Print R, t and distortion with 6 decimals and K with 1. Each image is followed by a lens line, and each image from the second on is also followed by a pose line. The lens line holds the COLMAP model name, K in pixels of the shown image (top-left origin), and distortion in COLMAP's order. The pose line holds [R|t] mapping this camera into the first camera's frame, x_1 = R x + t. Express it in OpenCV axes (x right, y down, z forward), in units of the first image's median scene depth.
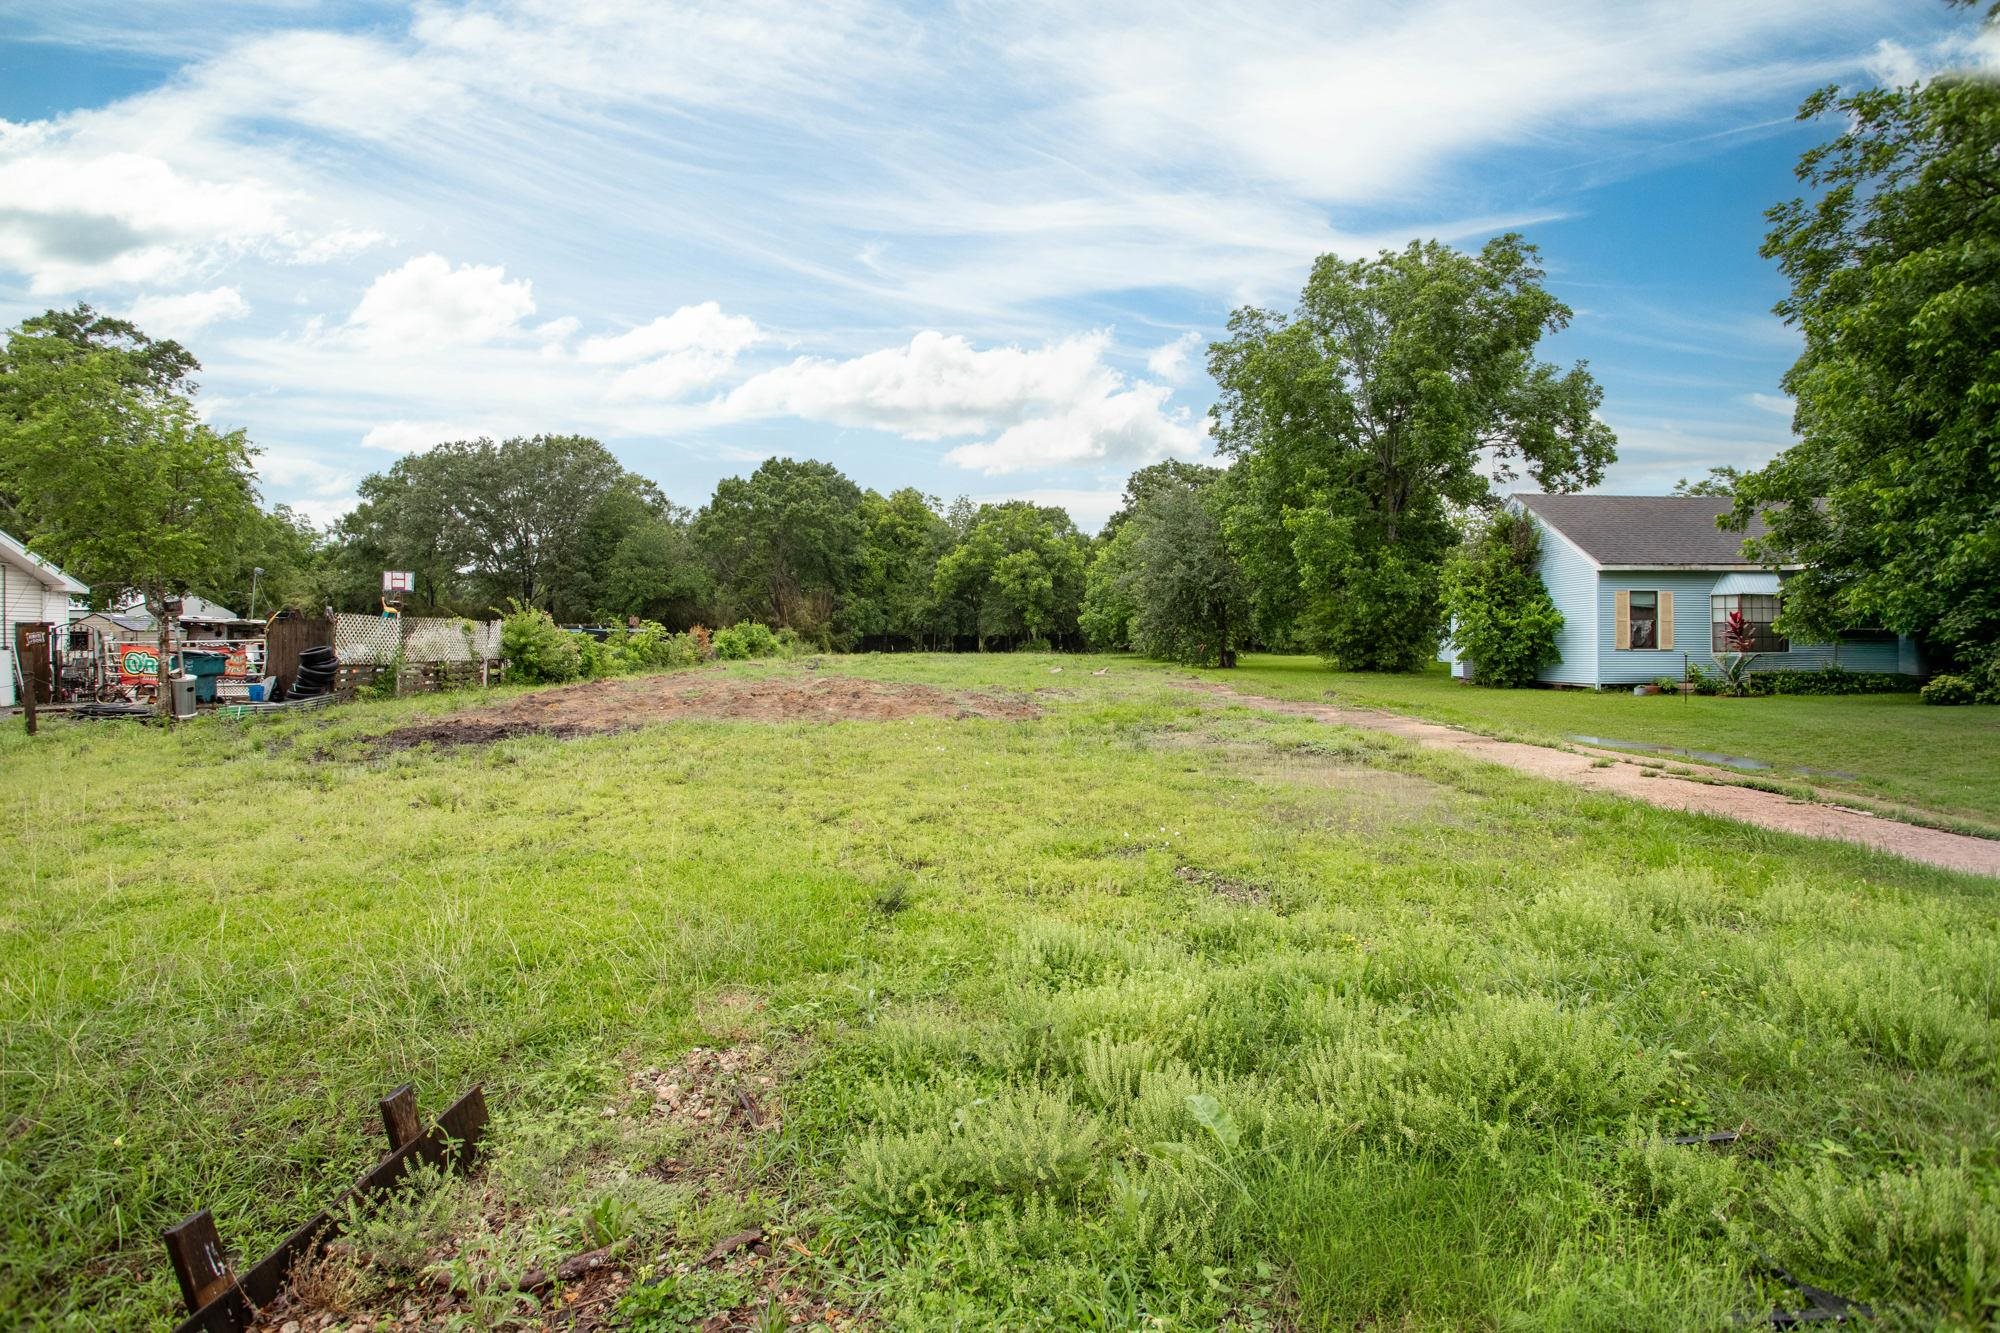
lens RADIAL K [[1006.3, 0, 1010.6], [0, 1006.3, 662.5], [0, 0, 1]] dist [-0.034773, 0.005280]
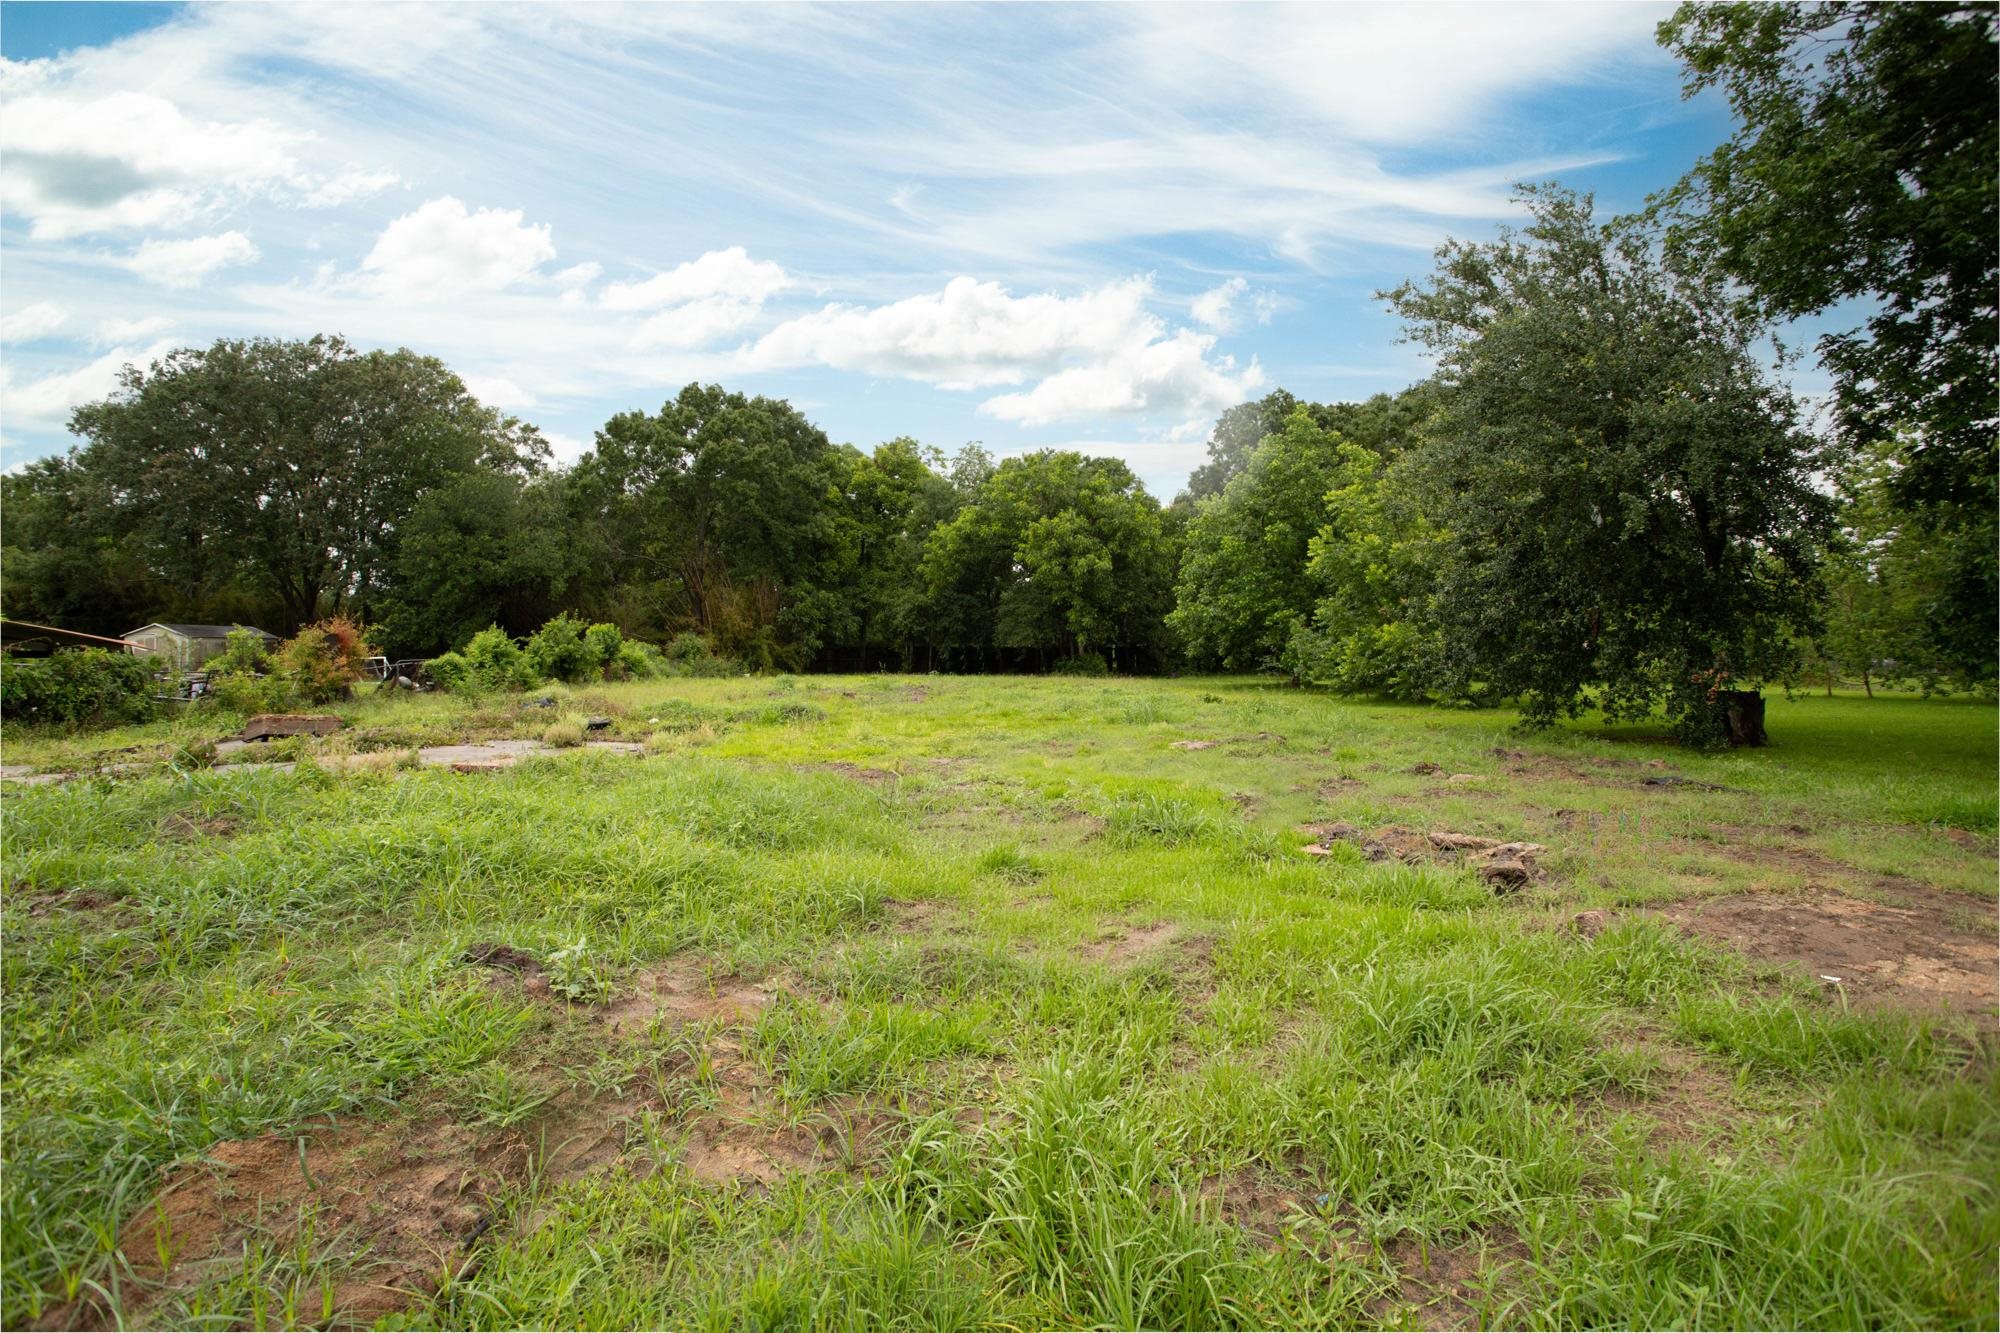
lens RADIAL K [[1006.3, 0, 985.0], [0, 1006.3, 613.8], [0, 0, 1]] dist [-0.034773, 0.005280]
pose [[0.998617, 0.003736, -0.052448, -0.004192], [-0.007059, 0.997968, -0.063329, -0.007489], [0.052105, 0.063611, 0.996614, 0.366985]]
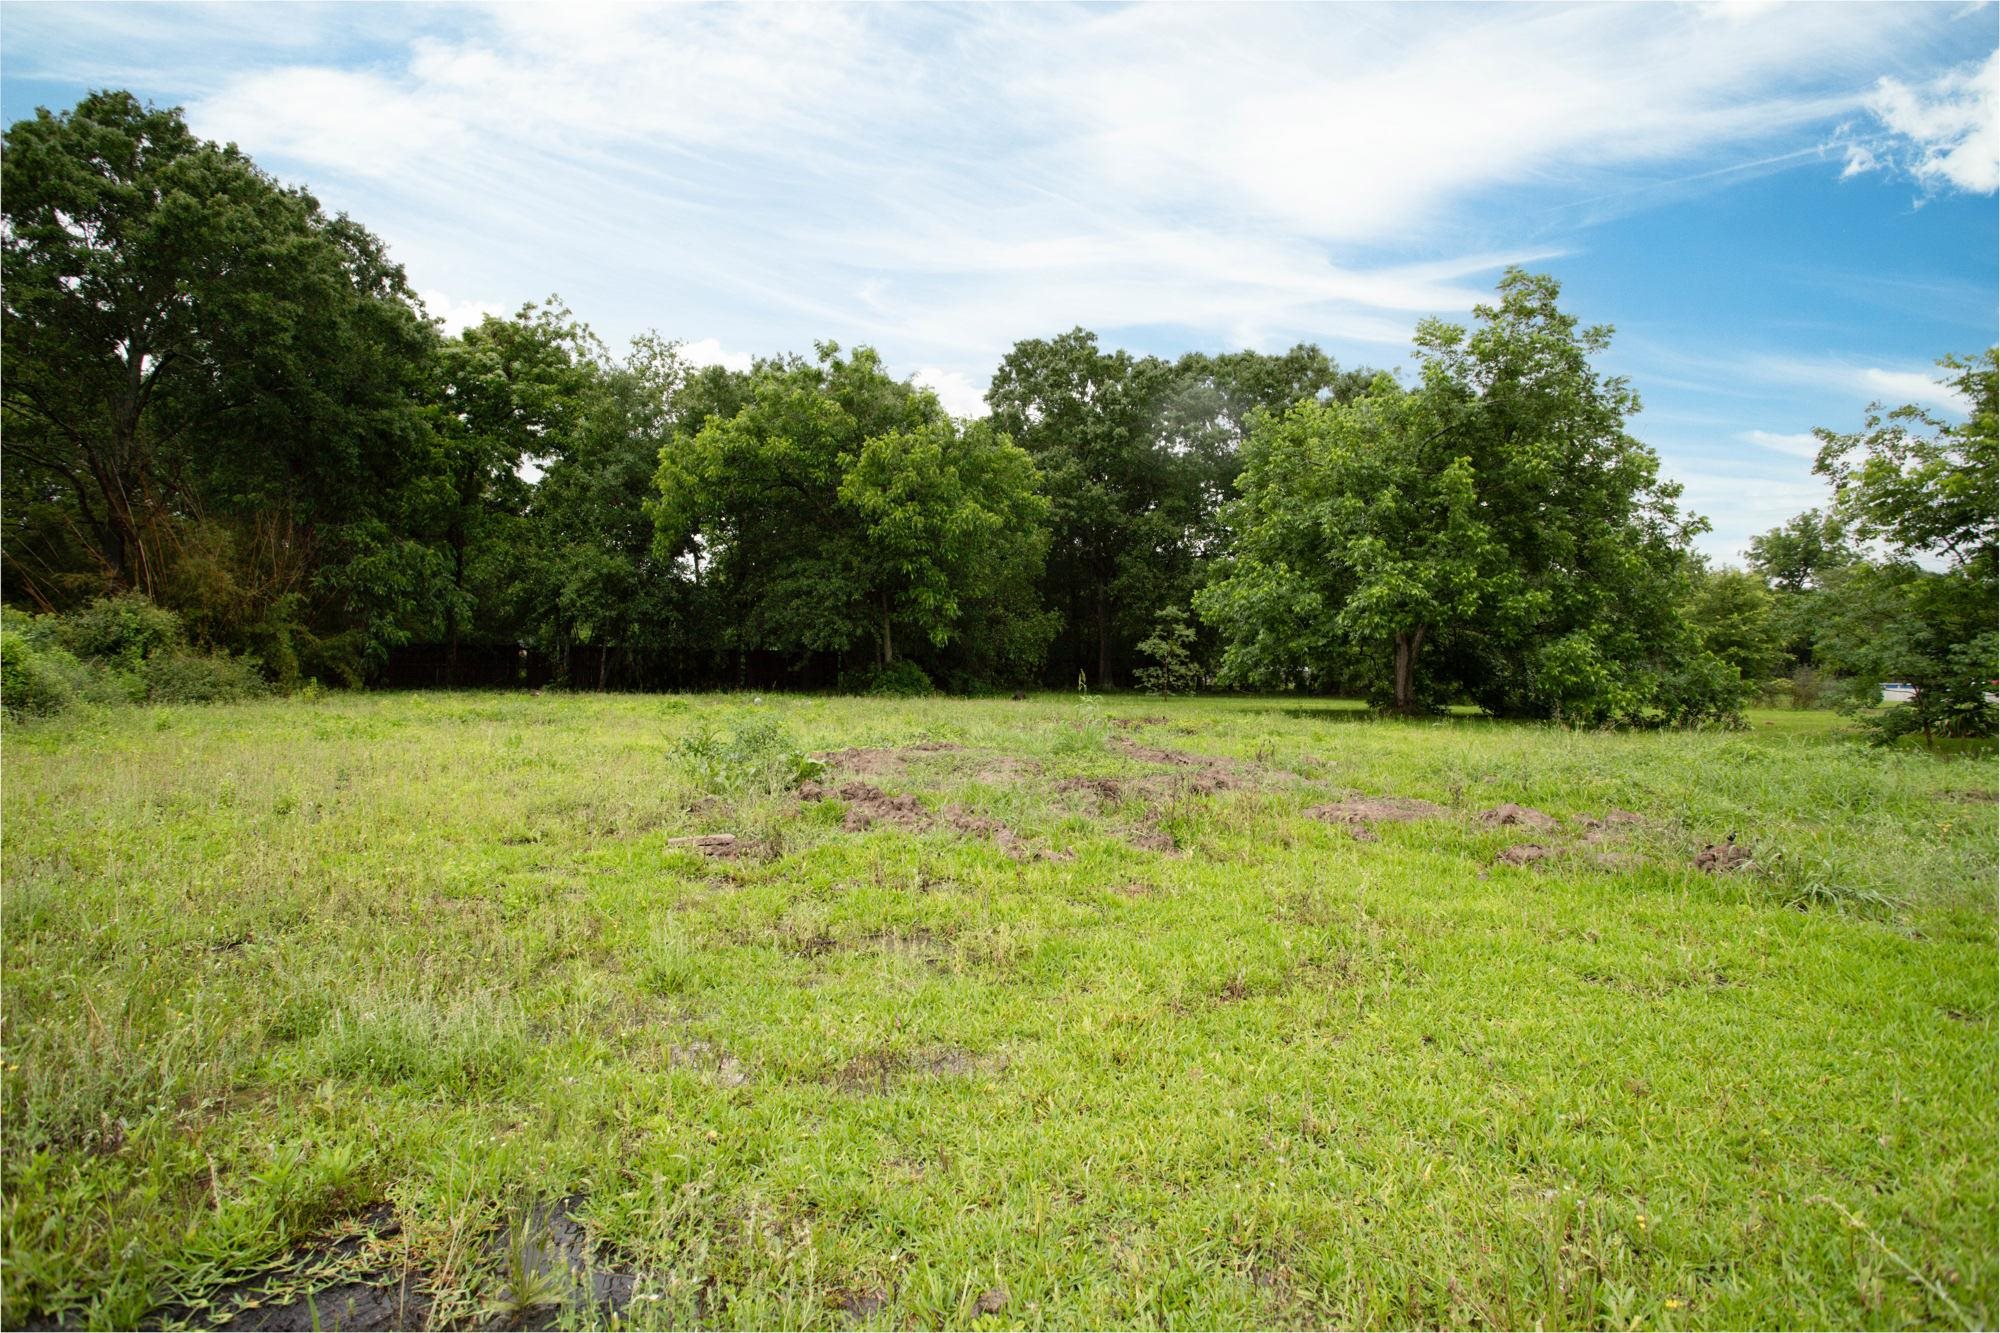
lens RADIAL K [[1006.3, 0, 996.1], [0, 1006.3, 662.0], [0, 0, 1]] dist [-0.034773, 0.005280]
pose [[0.893156, 0.025656, 0.449015, -0.127117], [-0.009196, 0.999205, -0.038801, -0.008146], [-0.449653, 0.030526, 0.892682, 0.634319]]
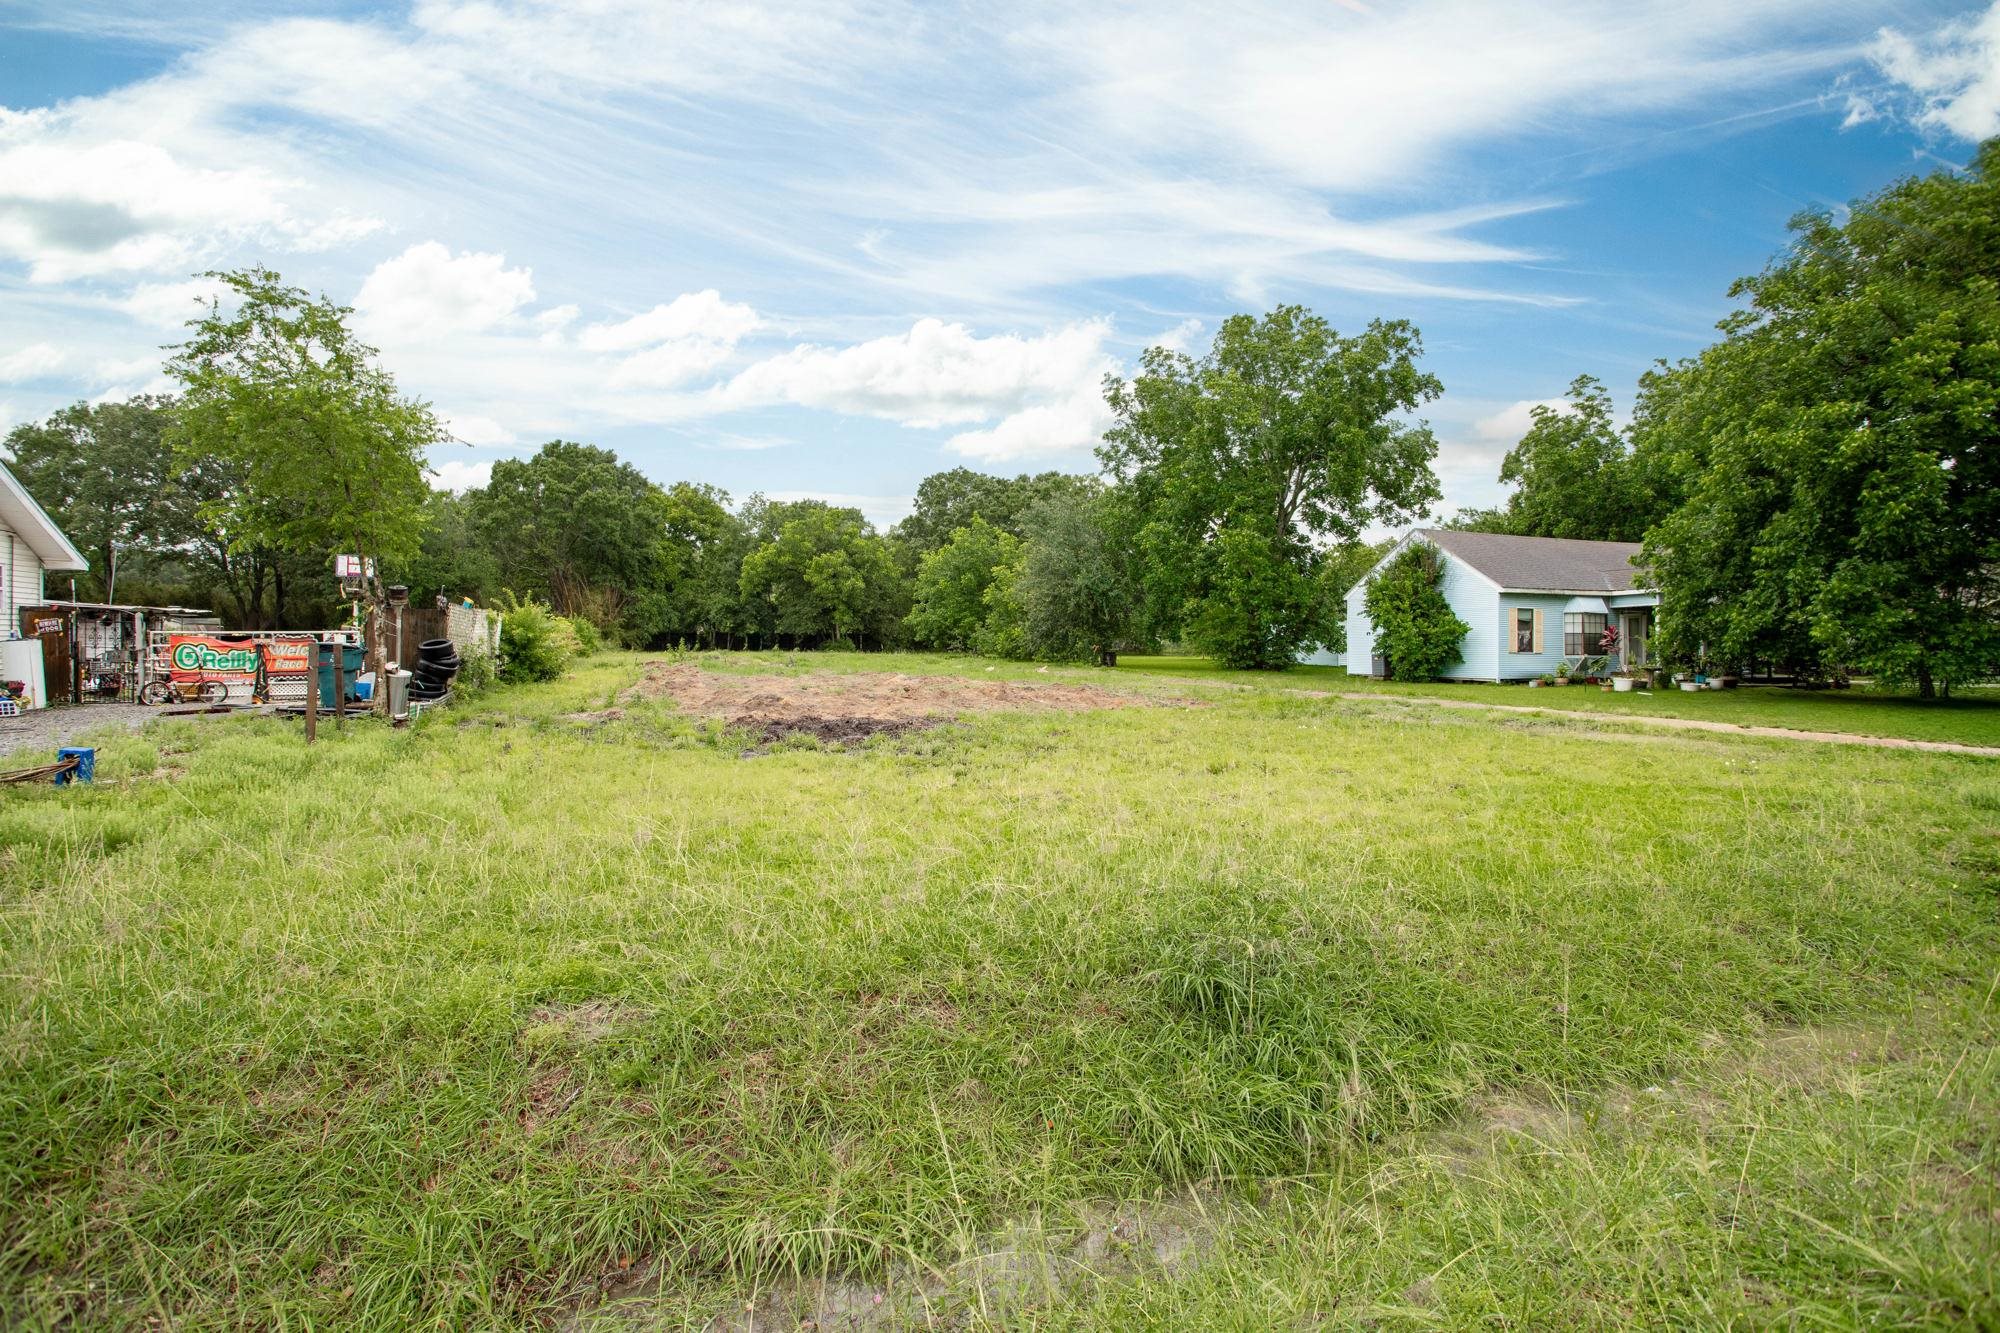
lens RADIAL K [[1006.3, 0, 1014.2], [0, 1006.3, 663.2], [0, 0, 1]] dist [-0.034773, 0.005280]
pose [[0.951572, 0.004665, 0.307391, -0.123383], [-0.004790, 0.999988, -0.000349, 0.001313], [-0.307389, -0.001140, 0.951583, -0.015986]]
